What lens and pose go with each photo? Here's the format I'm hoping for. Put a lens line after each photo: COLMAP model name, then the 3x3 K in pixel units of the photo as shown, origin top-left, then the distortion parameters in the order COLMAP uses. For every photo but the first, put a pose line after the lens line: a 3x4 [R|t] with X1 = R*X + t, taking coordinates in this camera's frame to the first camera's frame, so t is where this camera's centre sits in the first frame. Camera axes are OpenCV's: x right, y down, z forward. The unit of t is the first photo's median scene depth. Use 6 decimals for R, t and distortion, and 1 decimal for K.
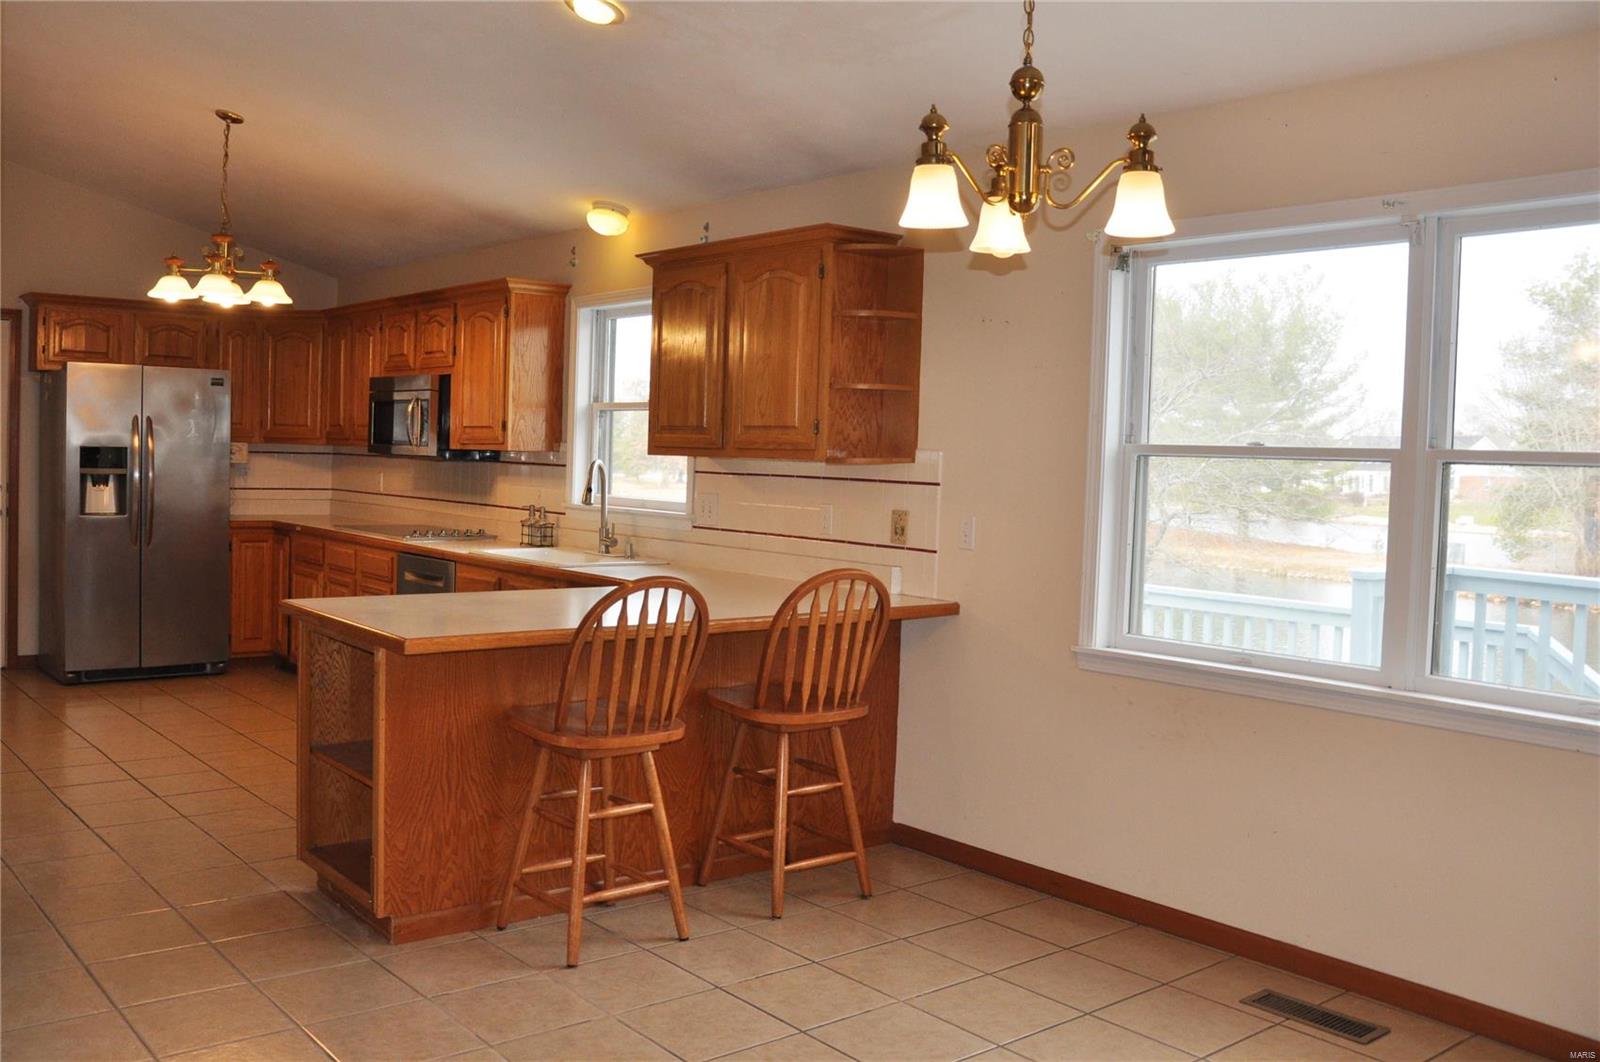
lens RADIAL K [[1415.3, 0, 764.6], [0, 1415.3, 494.4], [0, 0, 1]] dist [-0.090354, 0.020396]
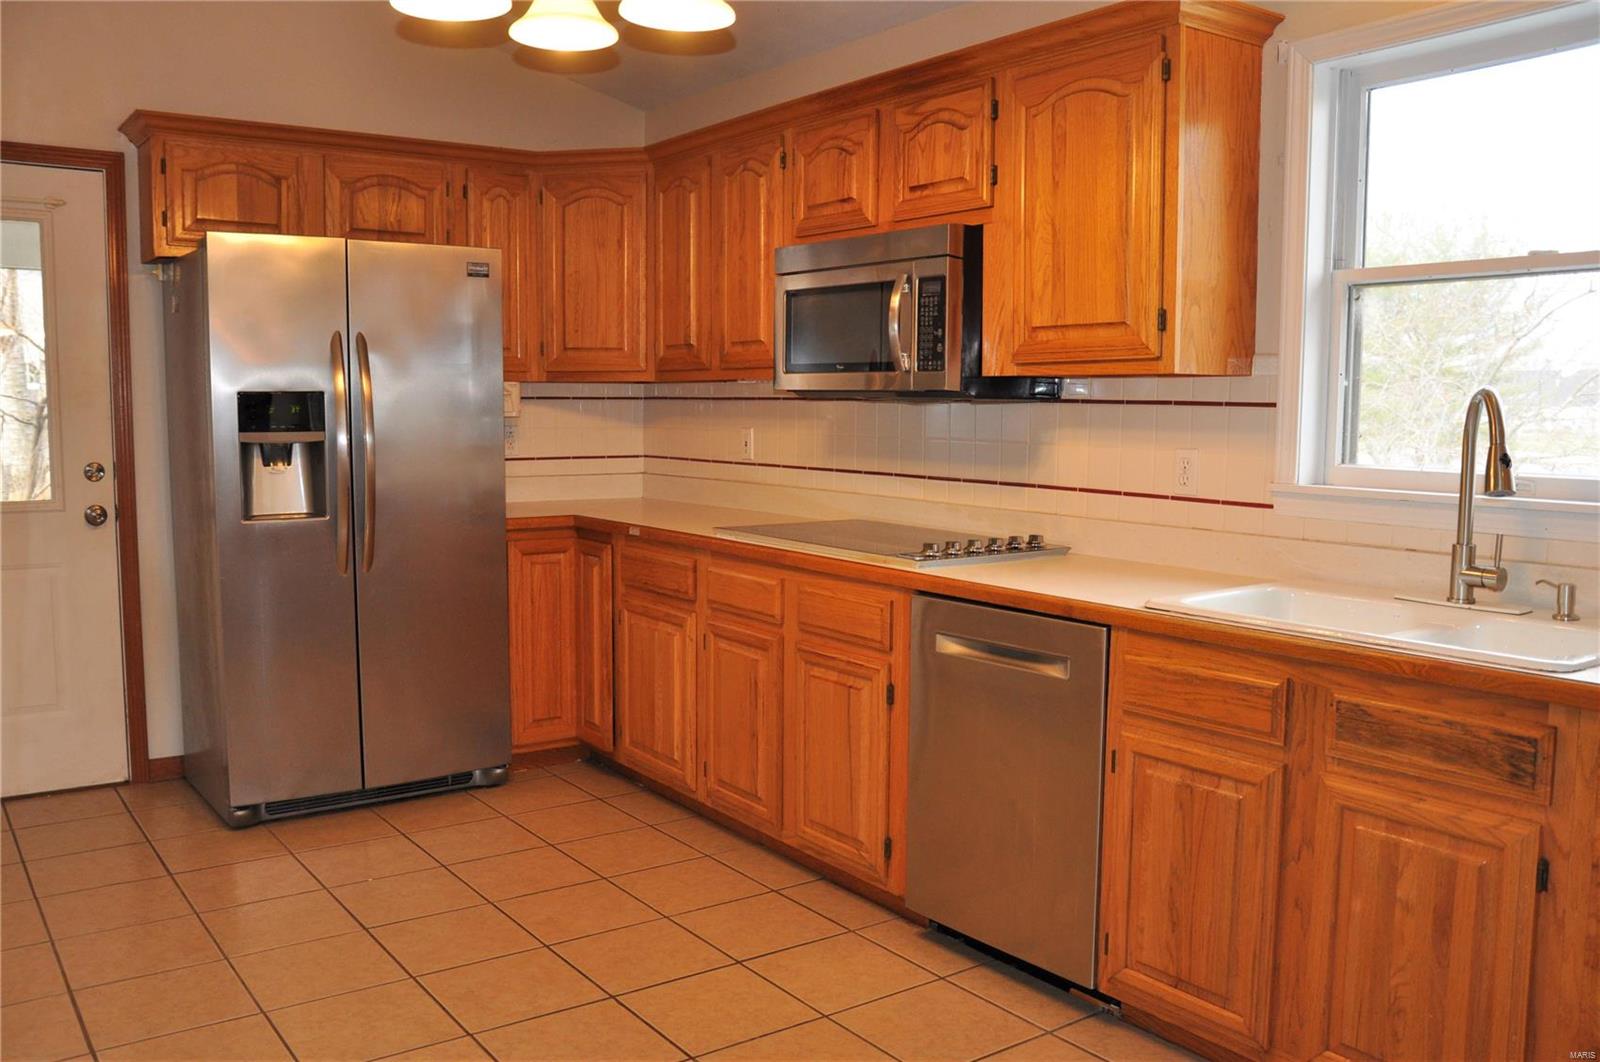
lens RADIAL K [[1403.4, 0, 857.1], [0, 1403.4, 535.5], [0, 0, 1]] dist [-0.093192, 0.018269]
pose [[0.999188, -0.018779, -0.035633, -0.233765], [0.021077, 0.997646, 0.065252, -0.008878], [0.034324, -0.065951, 0.997232, 0.467934]]
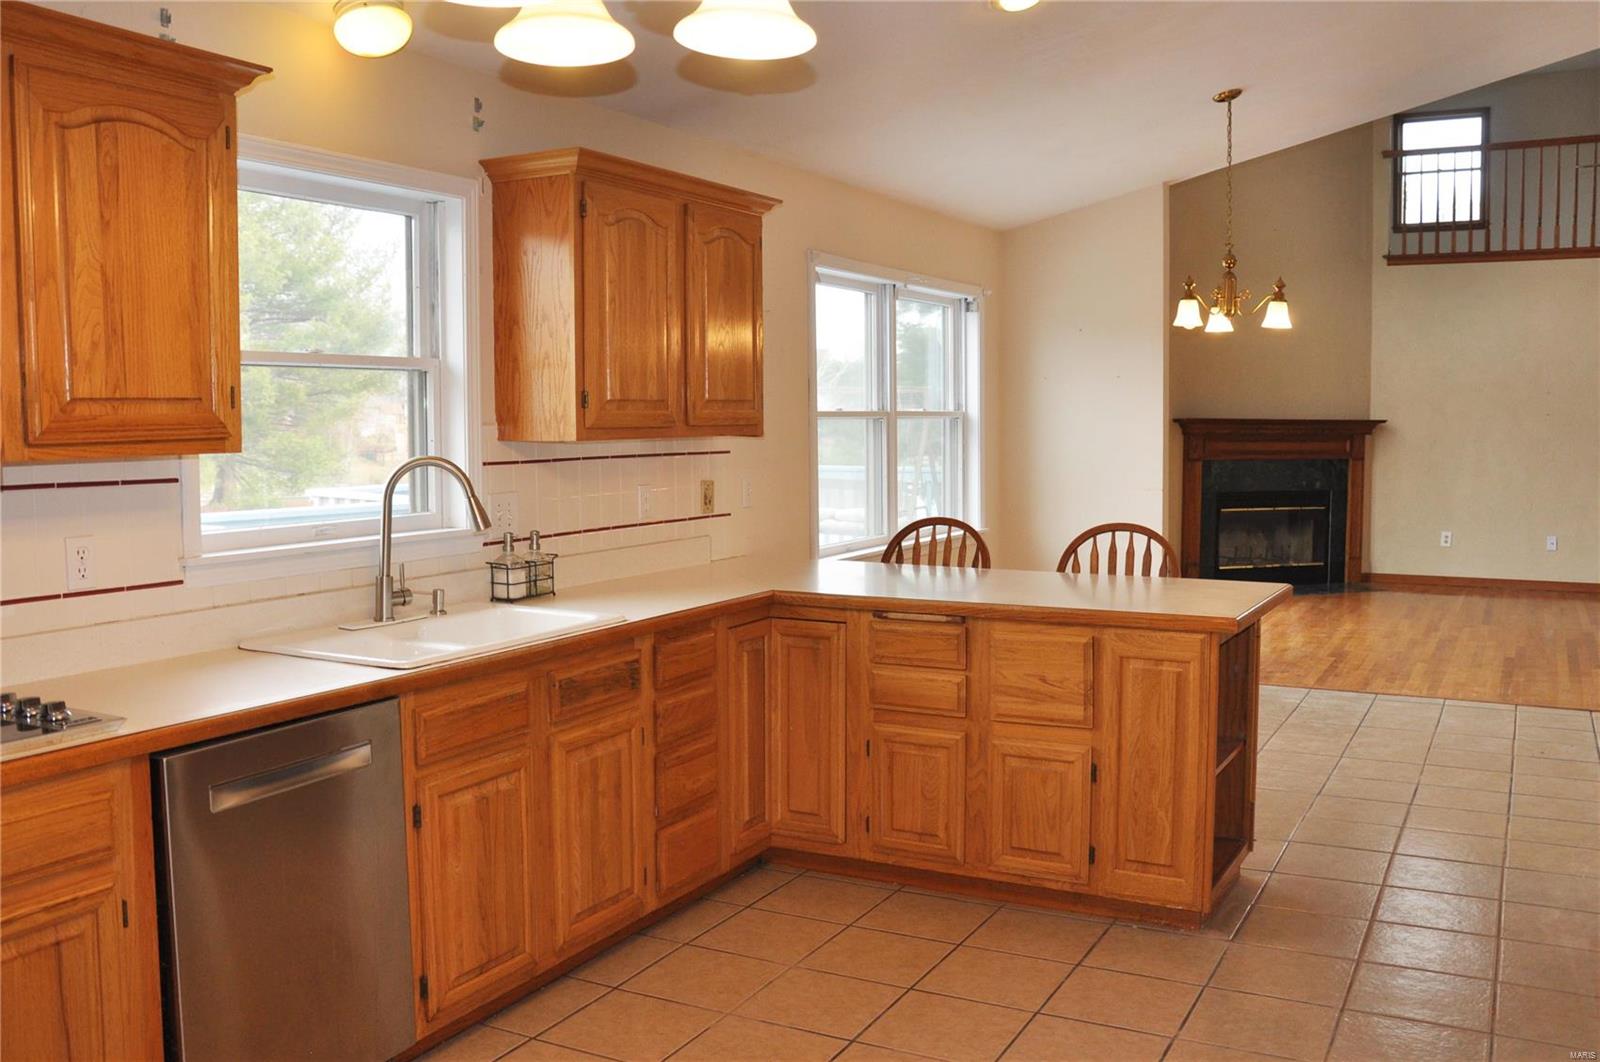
lens RADIAL K [[1415.3, 0, 764.6], [0, 1415.3, 494.4], [0, 0, 1]] dist [-0.090354, 0.020396]
pose [[-0.381666, -0.078621, 0.920950, -0.566800], [0.021332, 0.995361, 0.093814, -0.048435], [-0.924054, 0.055452, -0.378218, 0.879733]]
